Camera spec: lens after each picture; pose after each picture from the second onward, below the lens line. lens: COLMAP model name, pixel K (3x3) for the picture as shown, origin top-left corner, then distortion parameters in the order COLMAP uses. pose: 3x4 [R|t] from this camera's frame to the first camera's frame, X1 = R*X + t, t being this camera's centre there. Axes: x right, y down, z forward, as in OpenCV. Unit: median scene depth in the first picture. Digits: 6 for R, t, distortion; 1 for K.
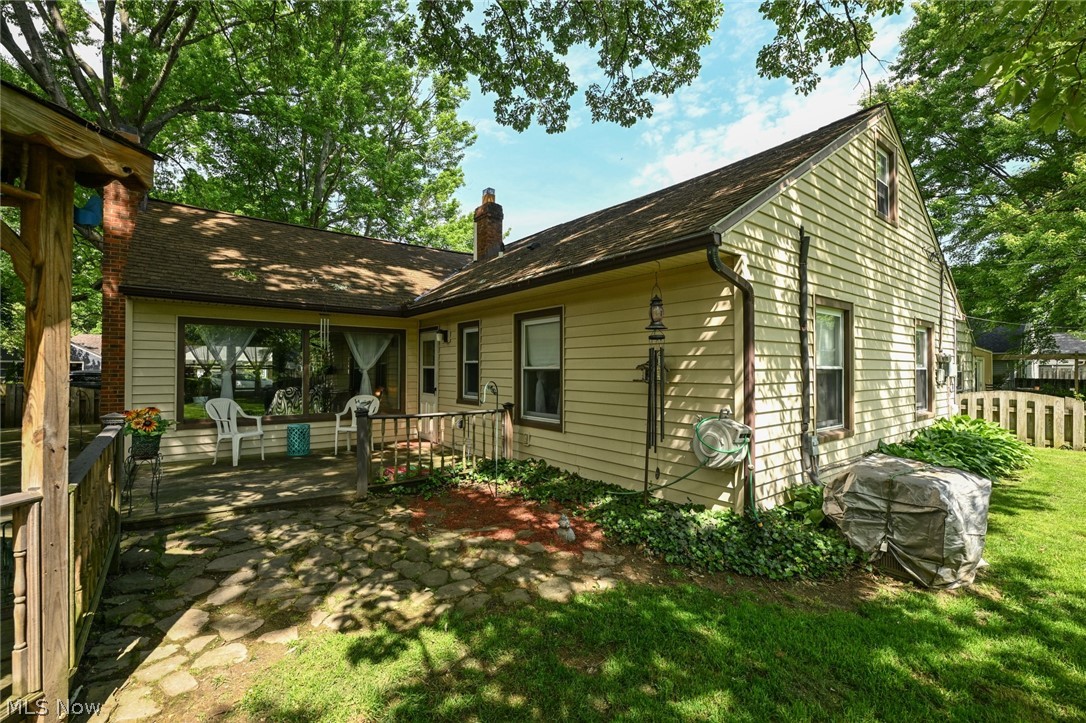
lens RADIAL K [[471.7, 0, 542.5], [0, 471.7, 363.6], [0, 0, 1]] dist [0.003987, 0.000410]
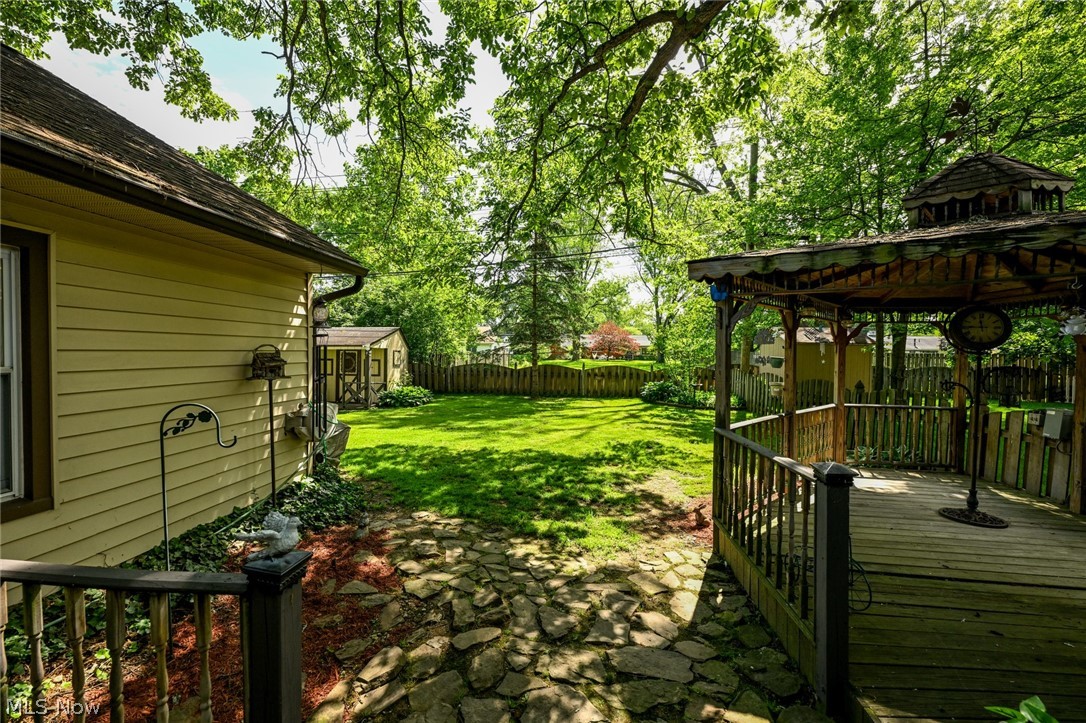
lens RADIAL K [[429.2, 0, 543.3], [0, 429.2, 367.4], [0, 0, 1]] dist [-0.002849, -0.000238]
pose [[-0.715602, -0.034903, 0.697636, -0.617264], [-0.016704, 0.999320, 0.032862, -0.016659], [-0.698309, 0.011863, -0.715699, 1.005992]]
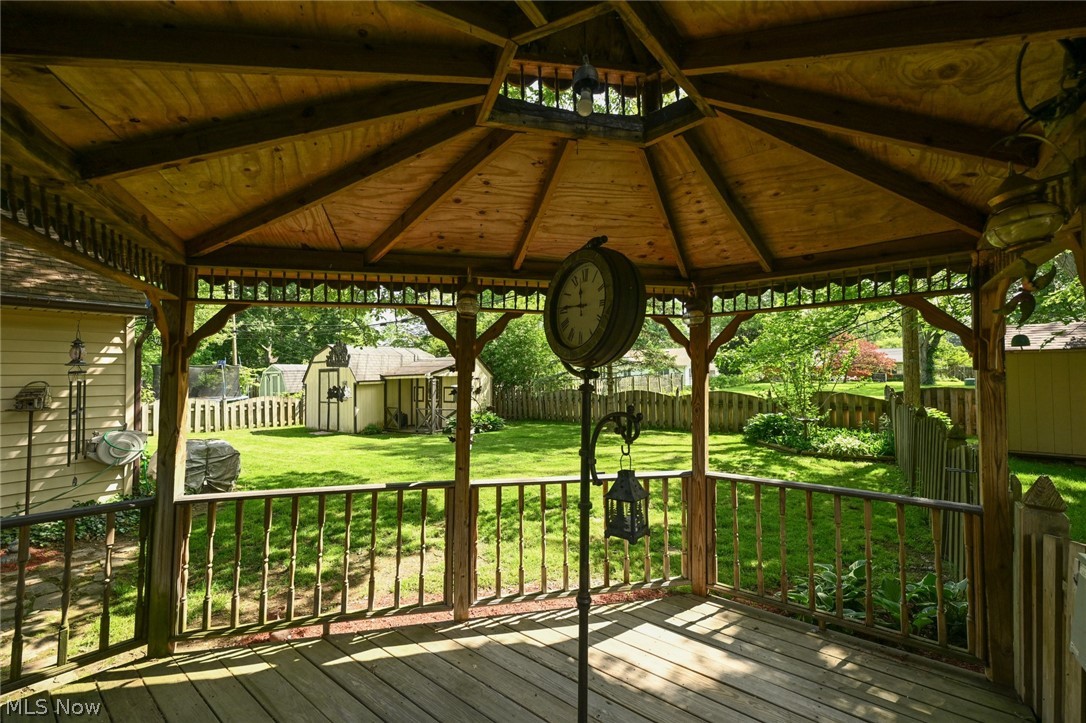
lens RADIAL K [[429.2, 0, 542.6], [0, 429.2, 365.4], [0, 0, 1]] dist [-0.002849, -0.000238]
pose [[-0.272802, 0.026171, 0.961714, -0.876481], [0.006394, 0.999657, -0.025390, -0.026853], [-0.962049, -0.000777, -0.272876, 0.093652]]
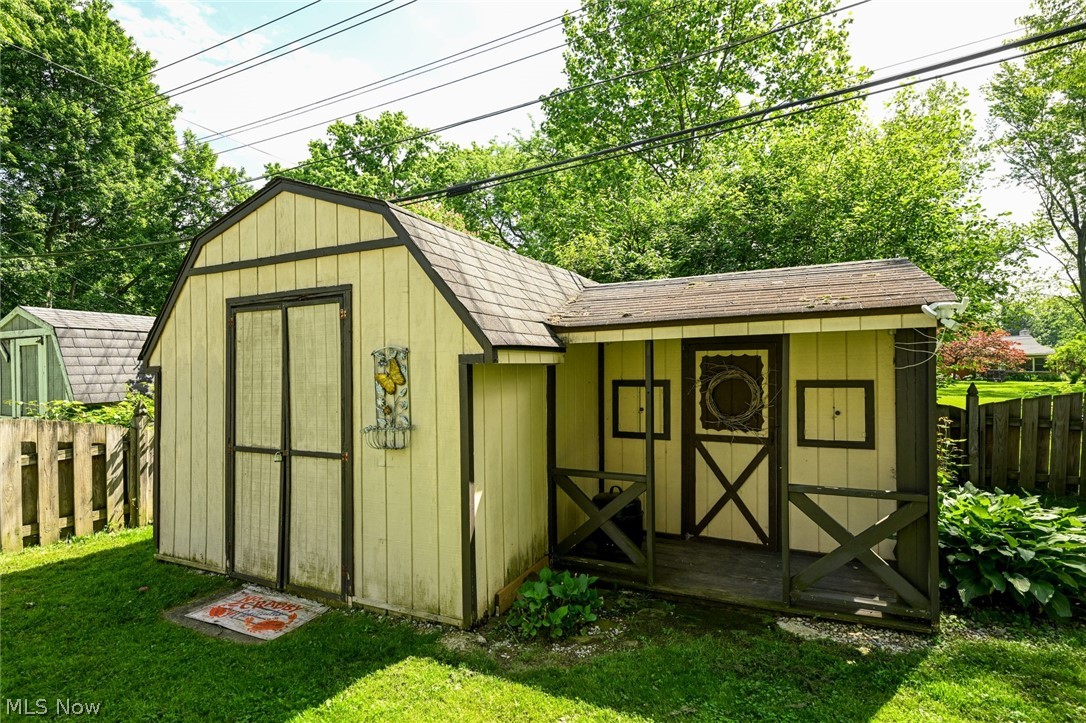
lens RADIAL K [[549.6, 0, 540.3], [0, 549.6, 367.6], [0, 0, 1]] dist [-0.000949, -0.000119]
pose [[-0.416550, 0.008907, 0.909069, 1.269150], [0.002949, 0.999960, -0.008446, 0.022340], [-0.909108, -0.000837, -0.416560, 0.643395]]
